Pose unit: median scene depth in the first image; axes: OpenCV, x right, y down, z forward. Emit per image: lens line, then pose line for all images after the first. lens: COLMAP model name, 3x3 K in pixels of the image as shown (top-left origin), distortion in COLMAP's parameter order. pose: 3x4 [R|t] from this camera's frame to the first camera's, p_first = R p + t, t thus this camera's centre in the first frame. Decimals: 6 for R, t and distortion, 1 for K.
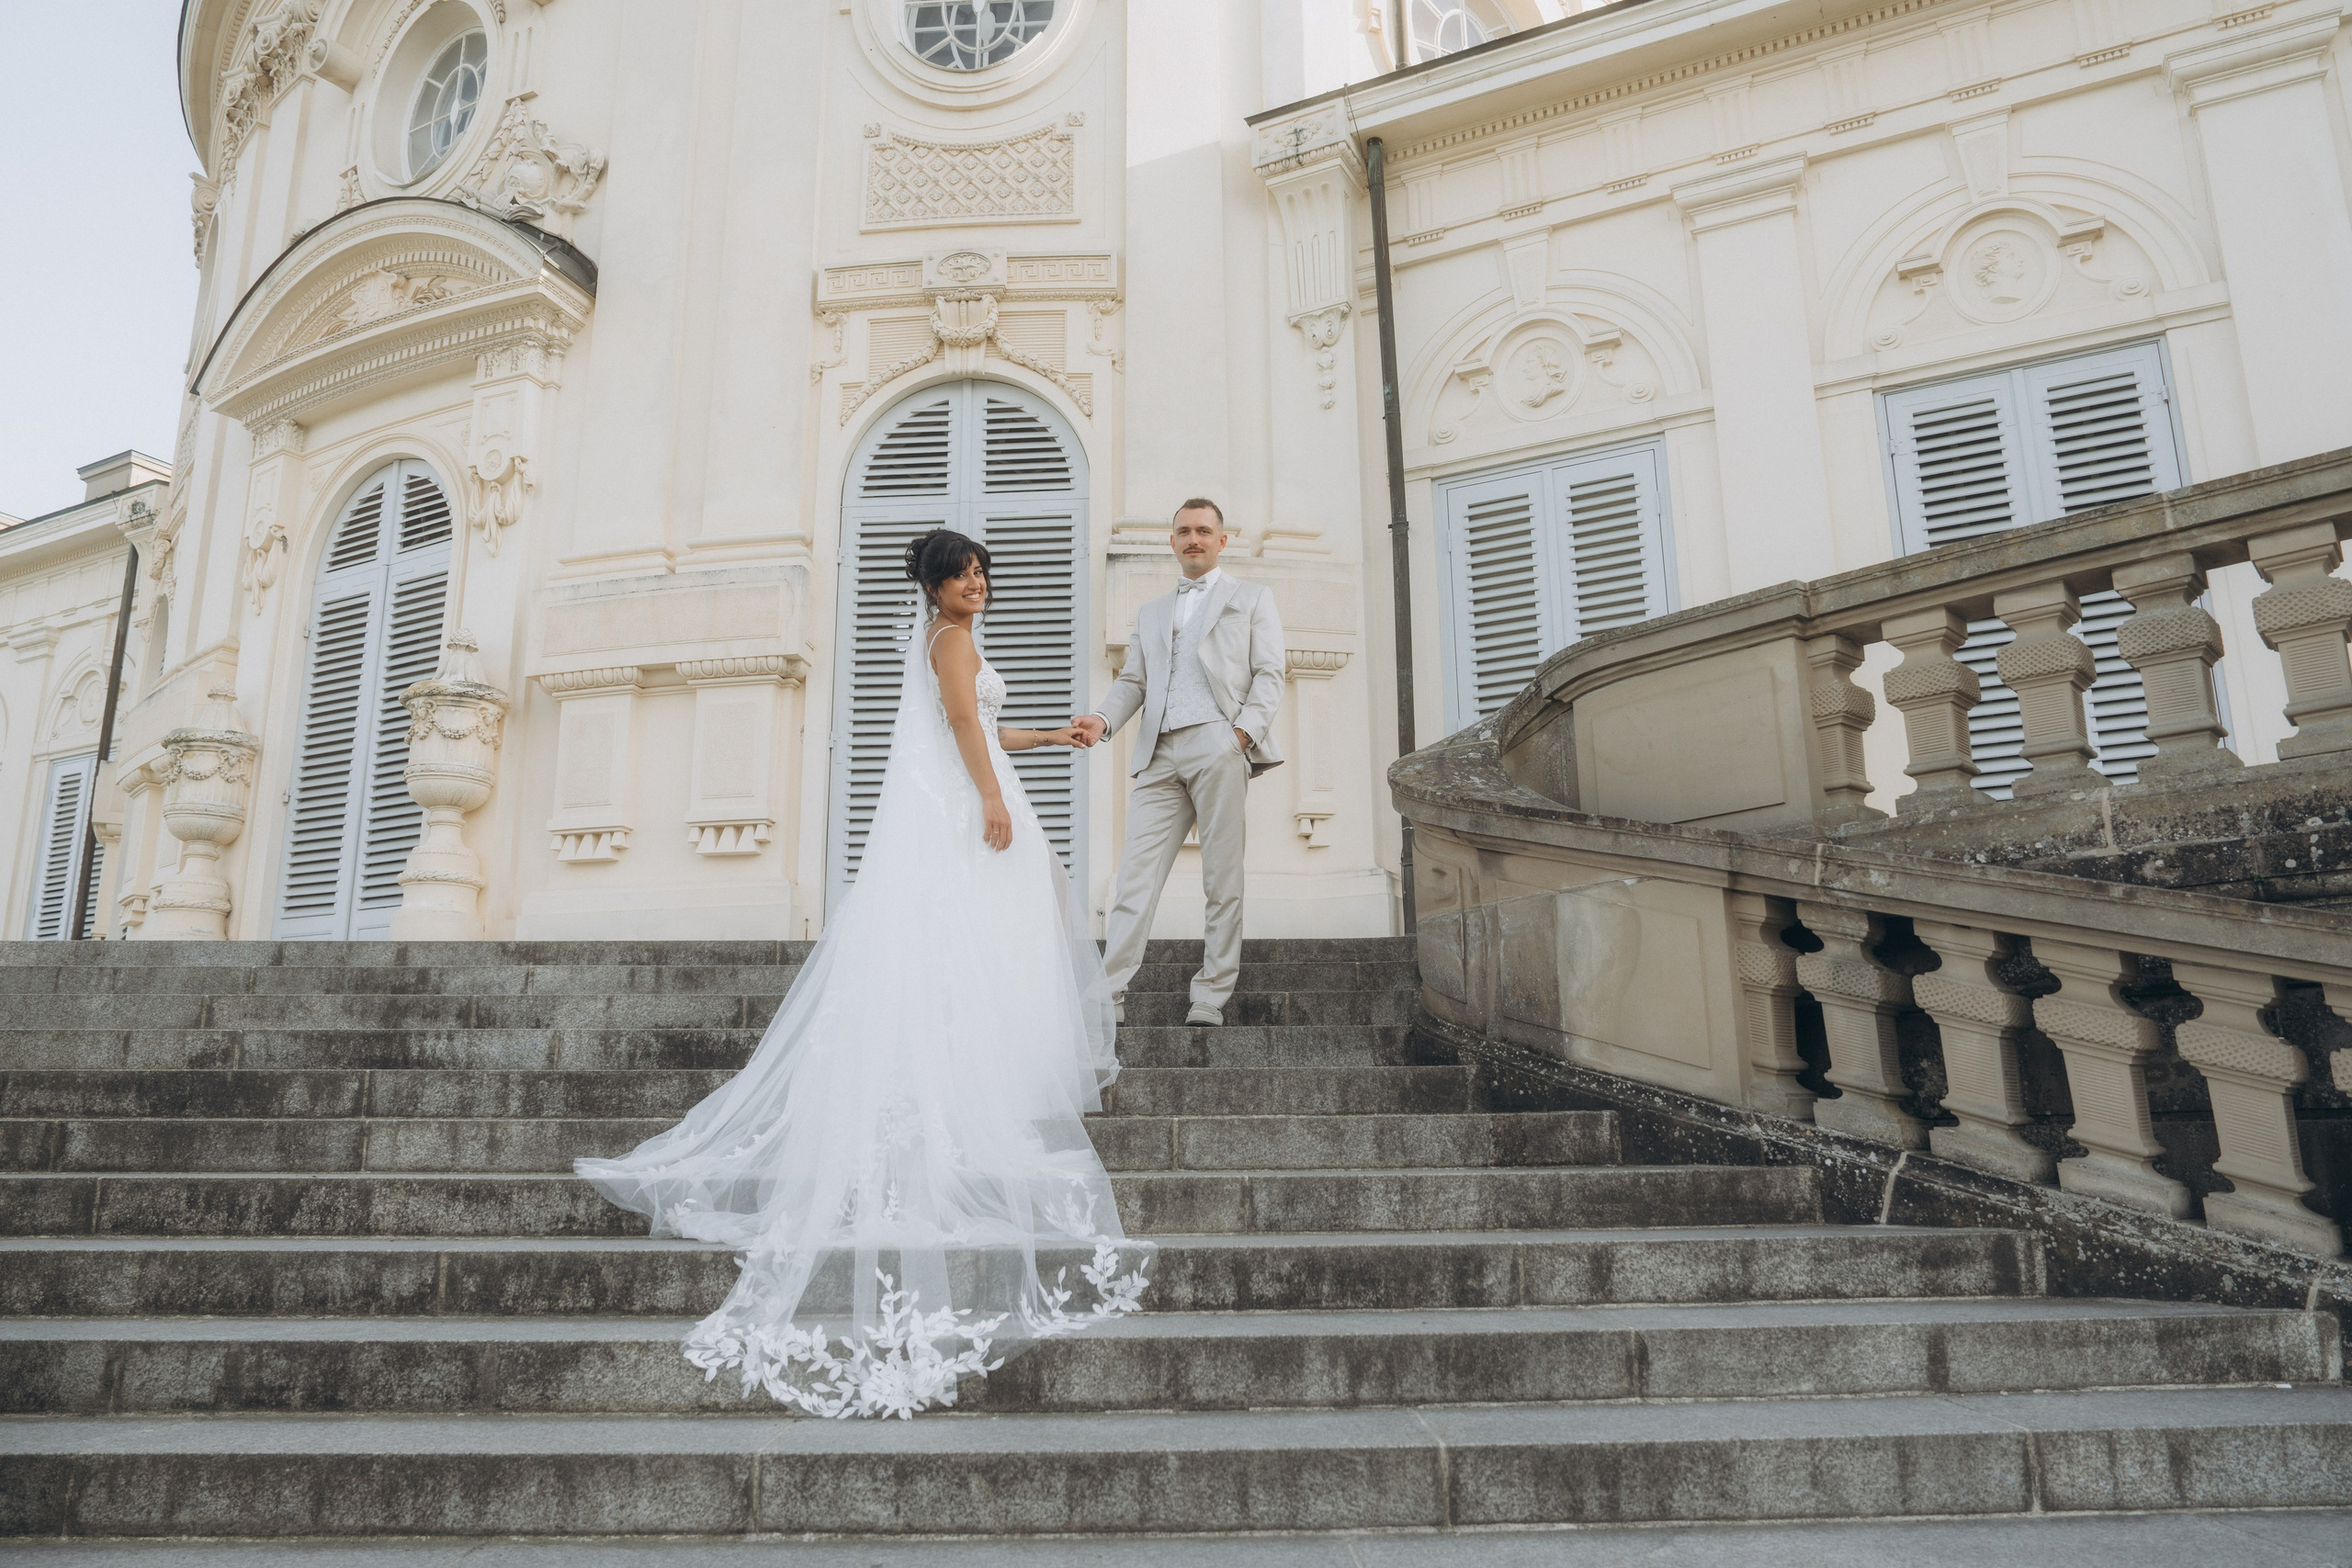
lens RADIAL K [[1586.2, 0, 1176.0], [0, 1586.2, 784.0], [0, 0, 1]] dist [-0.055649, 0.036476]
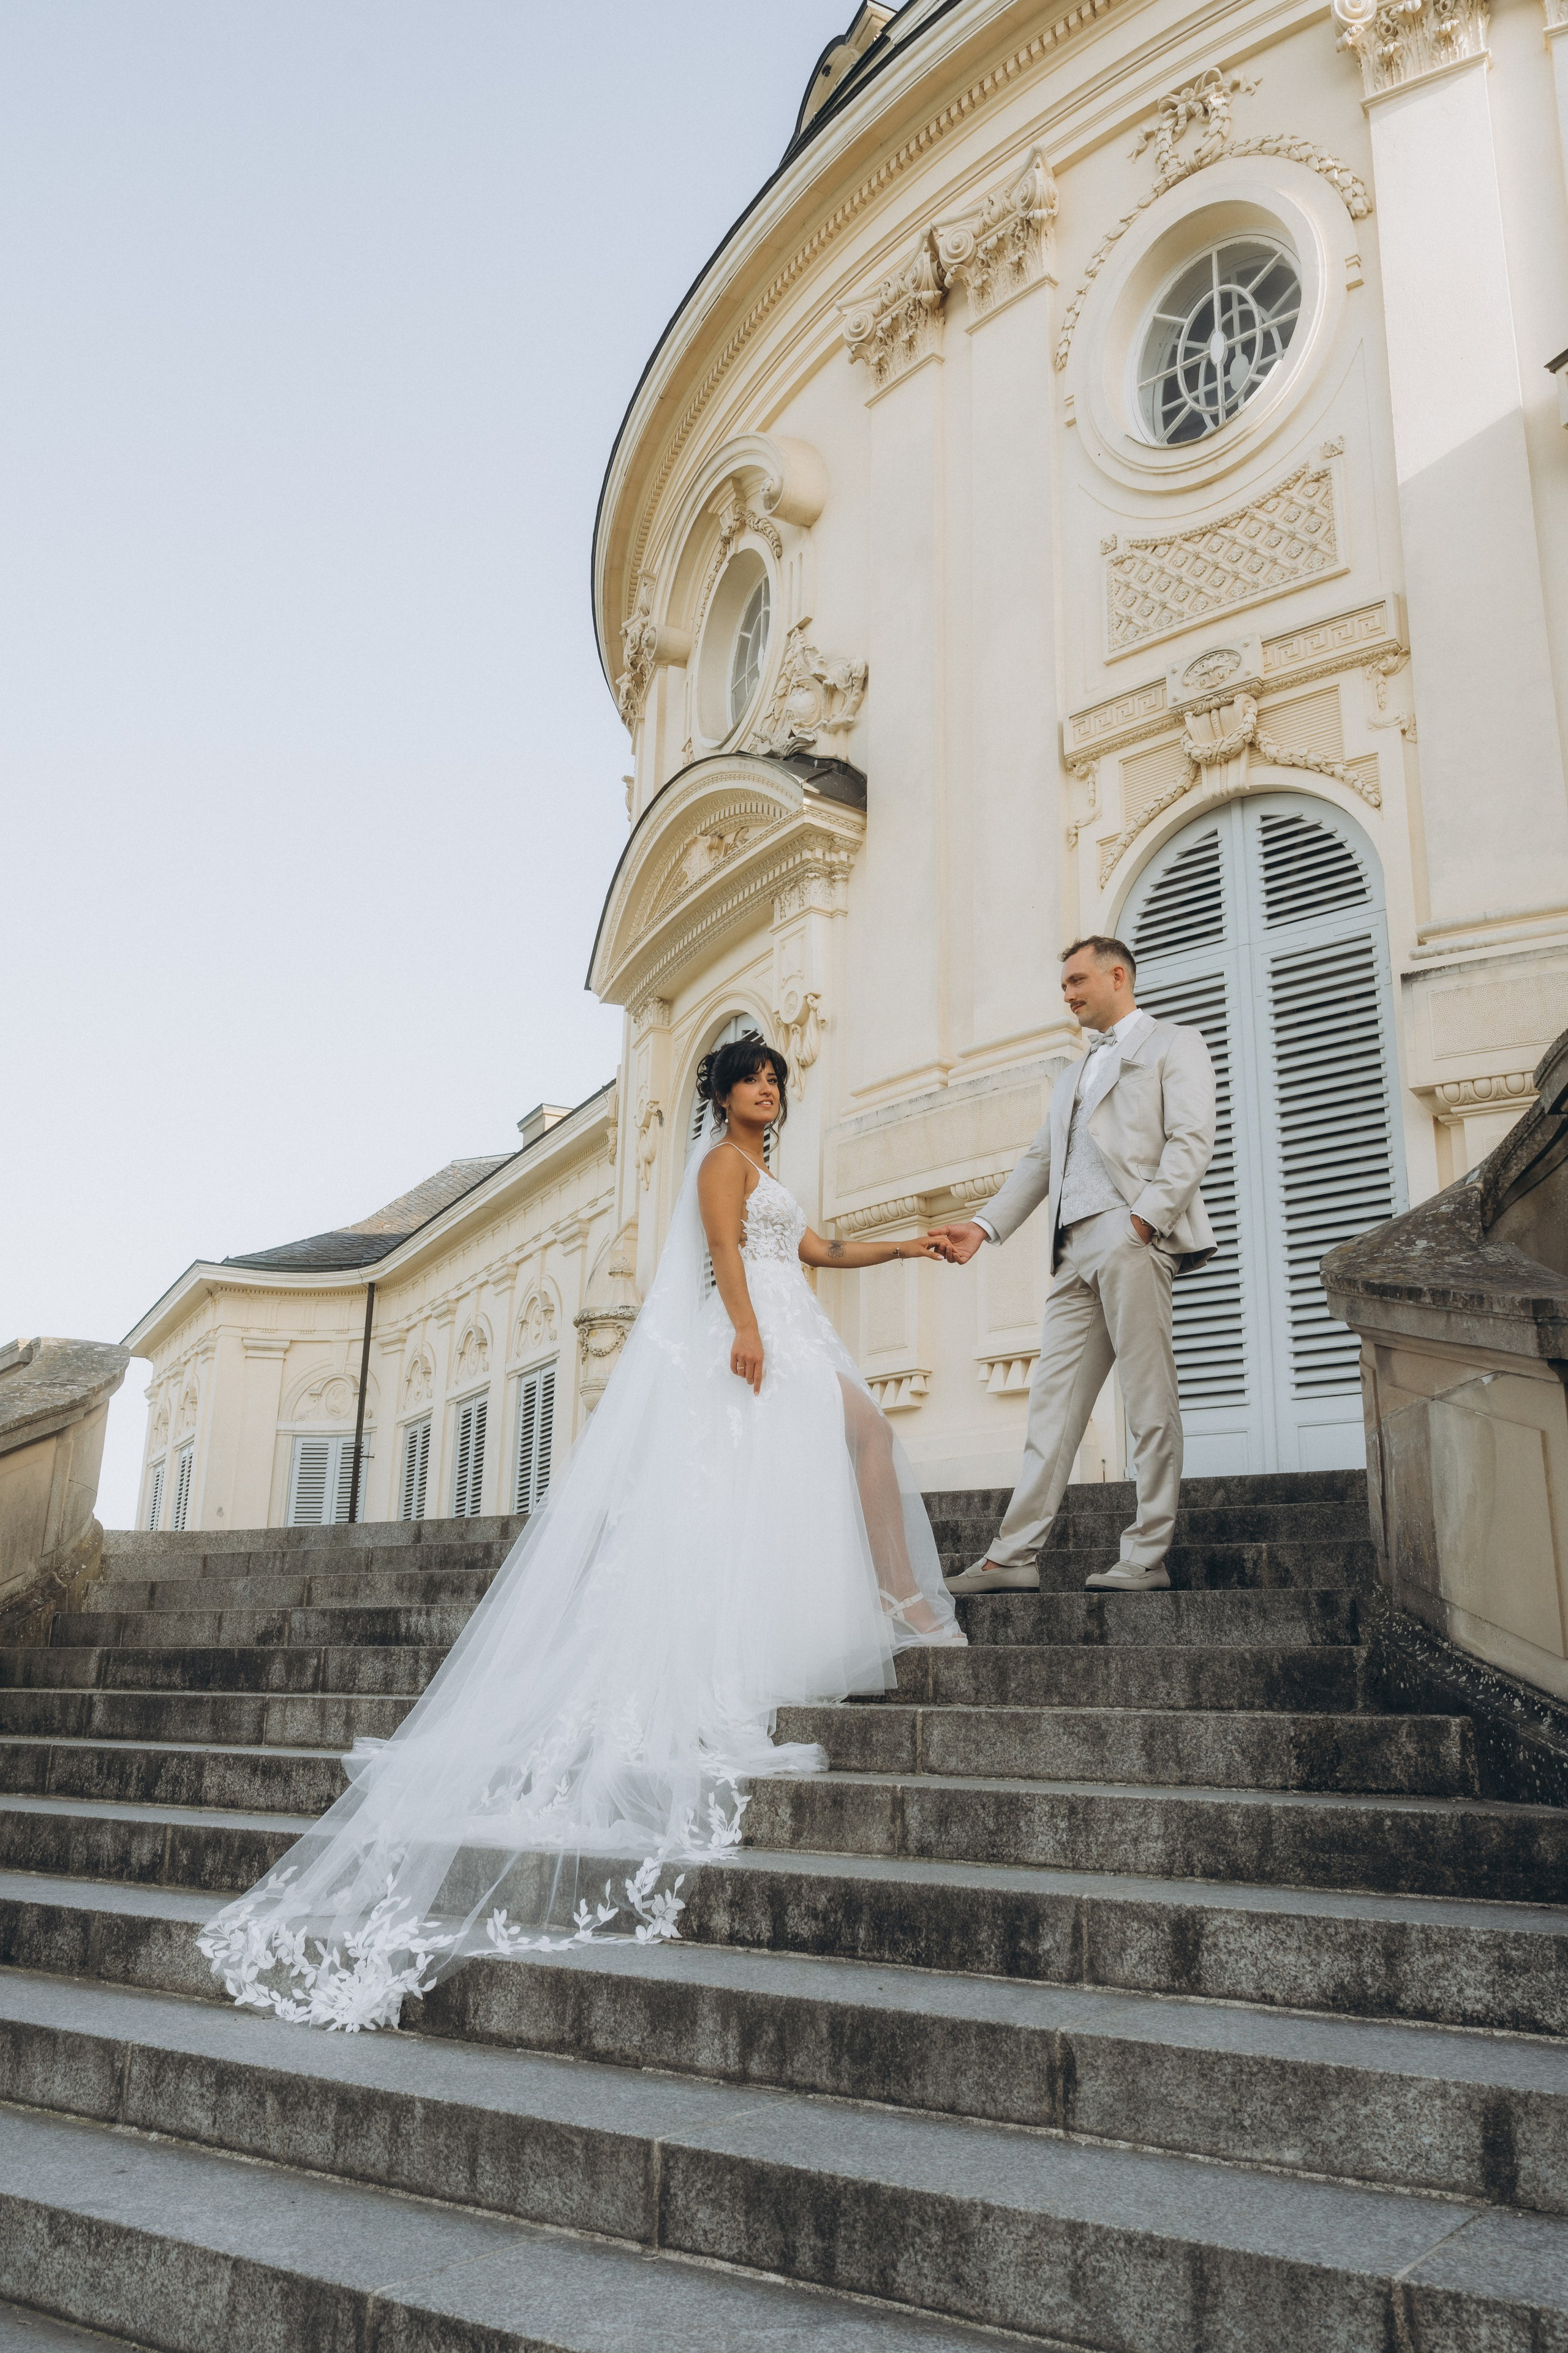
lens RADIAL K [[1856.1, 0, 780.6], [0, 1856.1, 1177.6], [0, 0, 1]] dist [0.007938, 0.004442]
pose [[0.804756, -0.139732, -0.576925, 0.271936], [0.105633, 0.990098, -0.092455, 0.009107], [0.584131, 0.013461, 0.811548, 0.083231]]
